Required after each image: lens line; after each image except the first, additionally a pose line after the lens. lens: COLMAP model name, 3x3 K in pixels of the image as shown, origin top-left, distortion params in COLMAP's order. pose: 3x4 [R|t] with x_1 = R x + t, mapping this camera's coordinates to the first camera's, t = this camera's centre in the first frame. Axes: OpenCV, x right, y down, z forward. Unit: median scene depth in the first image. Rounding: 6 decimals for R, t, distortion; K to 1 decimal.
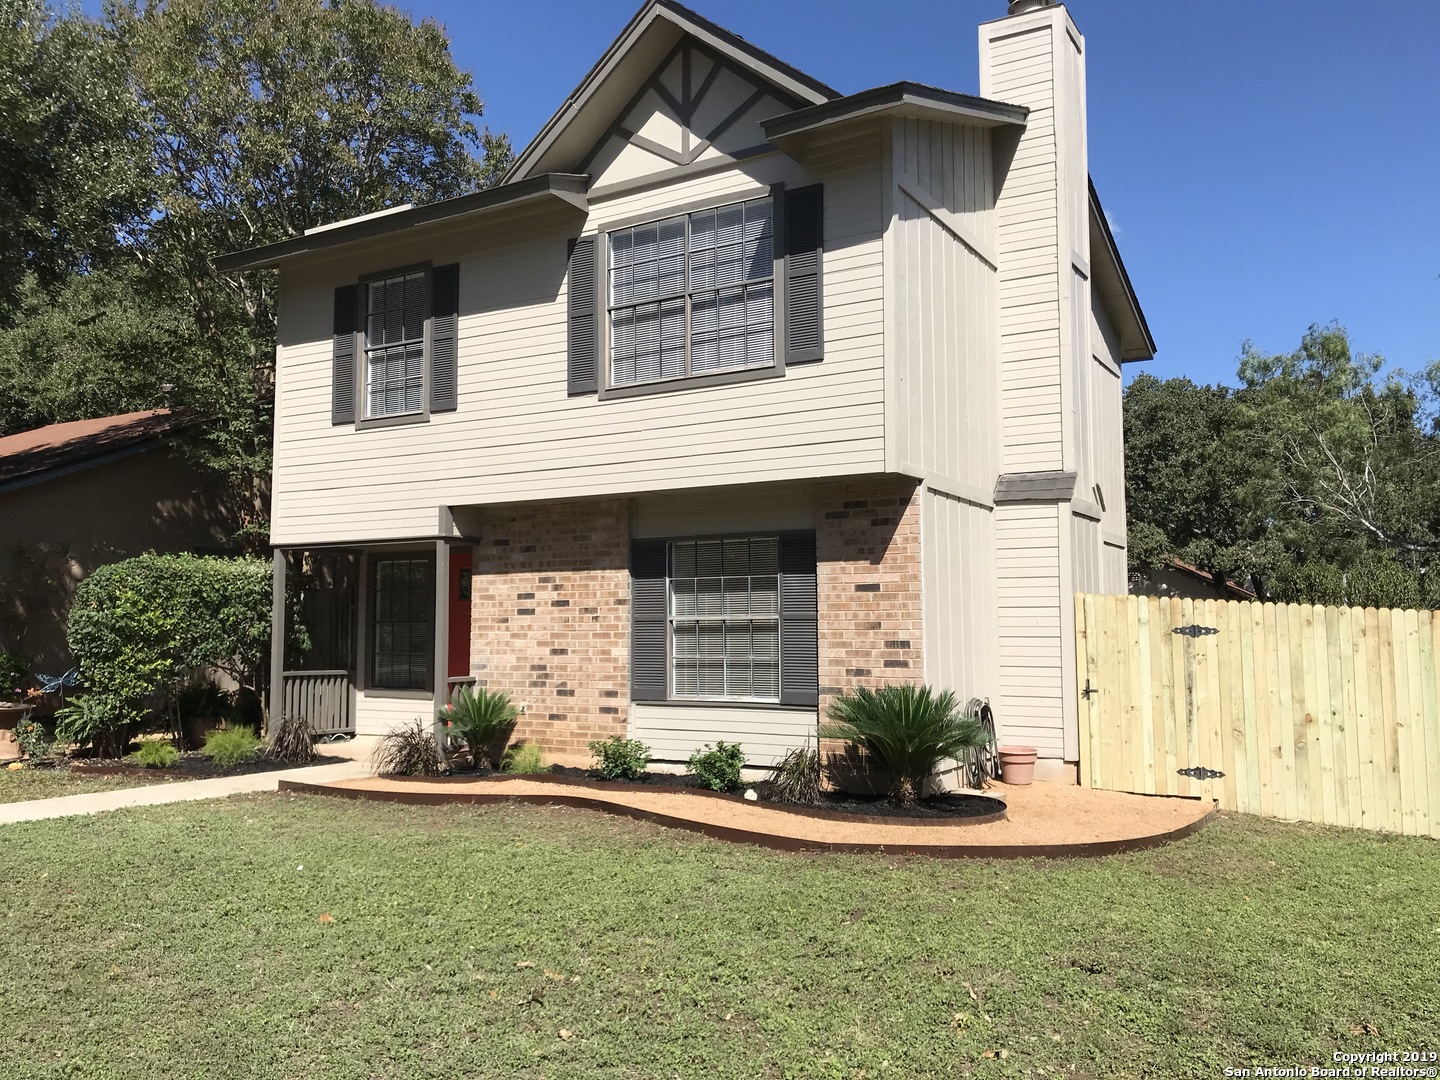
lens RADIAL K [[1194.6, 0, 720.0], [0, 1194.6, 540.0], [0, 0, 1]] dist [0.075107, -0.120384]
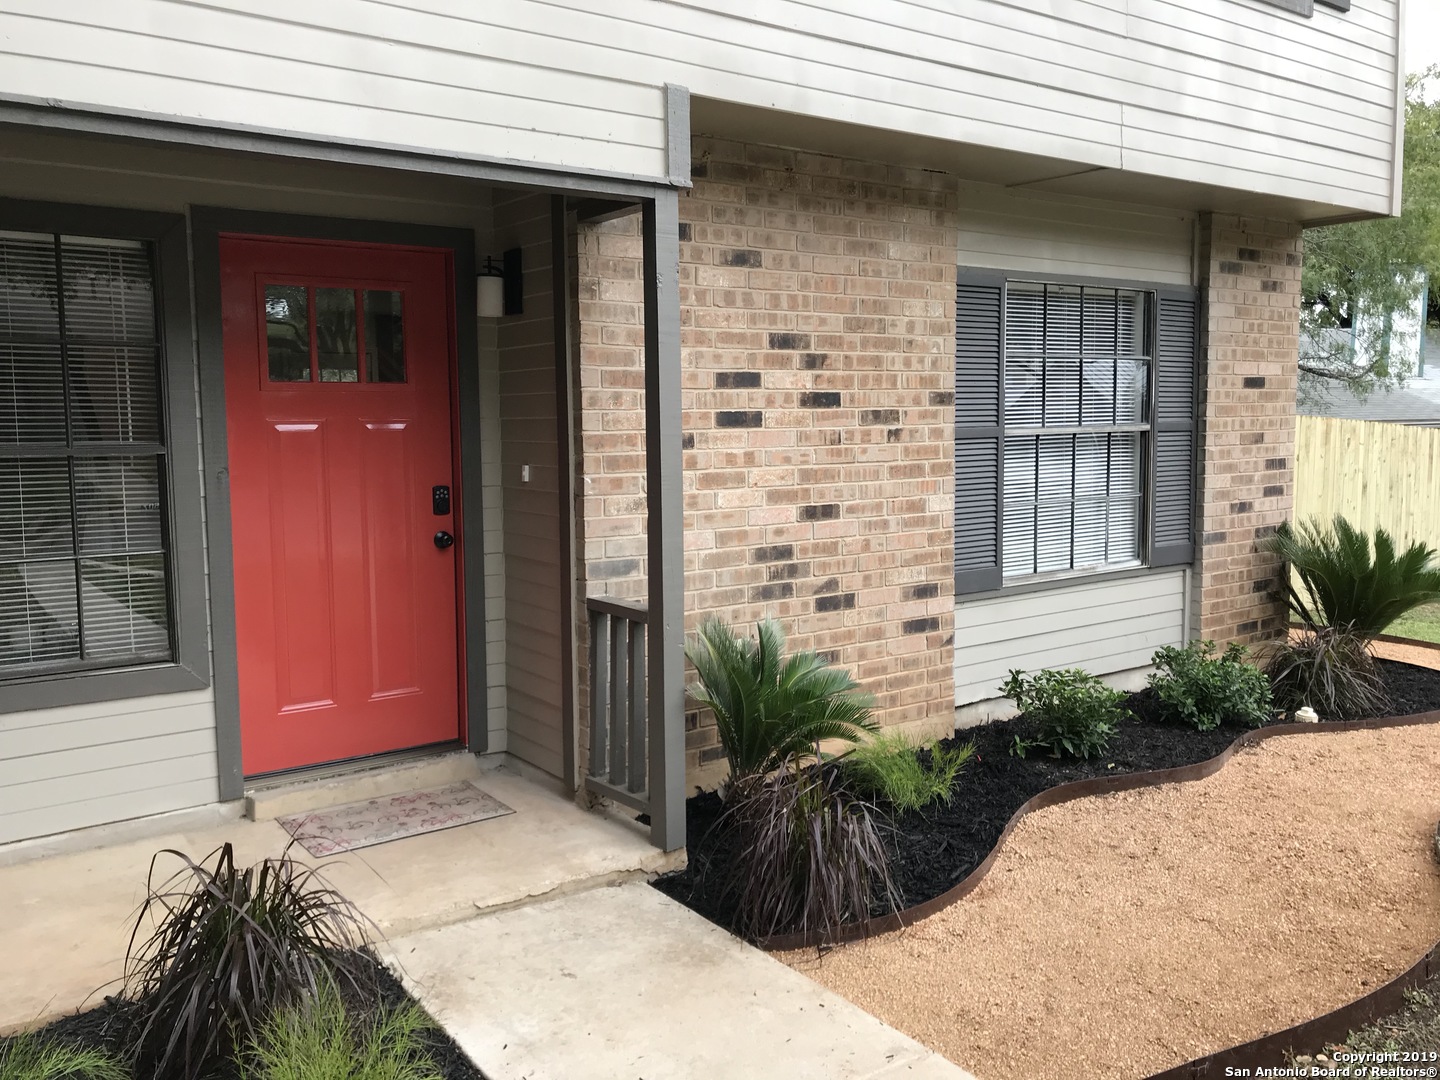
lens RADIAL K [[1194.6, 0, 720.0], [0, 1194.6, 540.0], [0, 0, 1]] dist [0.075107, -0.120384]
pose [[0.397818, -0.098403, 0.912172, -0.549377], [-0.061709, 0.989110, 0.133616, 0.048368], [-0.915387, -0.109444, 0.387414, 0.874555]]
